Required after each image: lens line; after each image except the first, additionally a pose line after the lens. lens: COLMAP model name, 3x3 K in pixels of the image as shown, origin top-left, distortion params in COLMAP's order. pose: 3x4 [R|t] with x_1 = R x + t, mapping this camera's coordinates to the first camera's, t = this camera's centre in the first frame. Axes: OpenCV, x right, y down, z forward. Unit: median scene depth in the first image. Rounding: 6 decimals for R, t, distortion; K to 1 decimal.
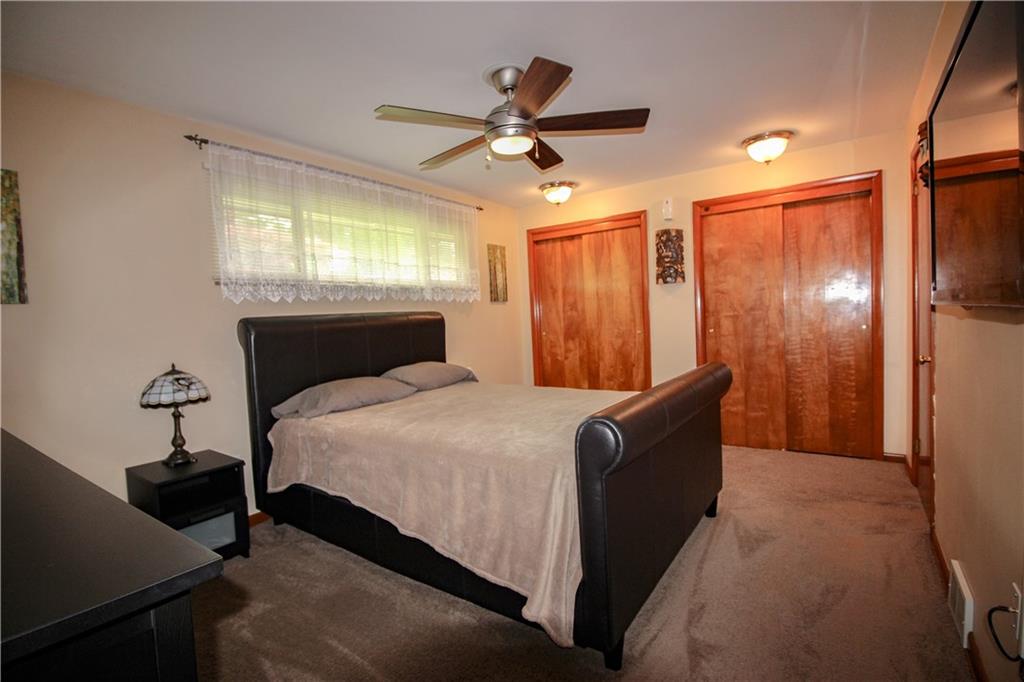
lens RADIAL K [[477.0, 0, 509.1], [0, 477.0, 340.1], [0, 0, 1]] dist [0.001032, -0.000412]
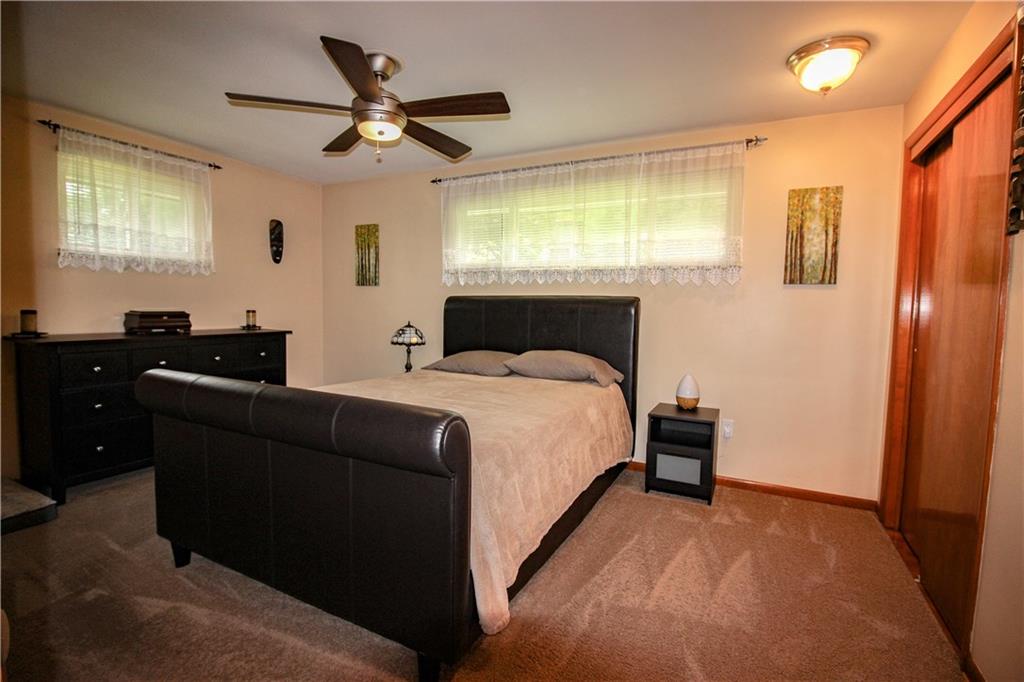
lens RADIAL K [[477.0, 0, 509.3], [0, 477.0, 338.0], [0, 0, 1]] dist [0.001032, -0.000412]
pose [[0.144761, 0.111553, -0.983158, 0.729958], [-0.075375, 0.991981, 0.101456, -0.064277], [0.986592, 0.059419, 0.152008, 0.765280]]
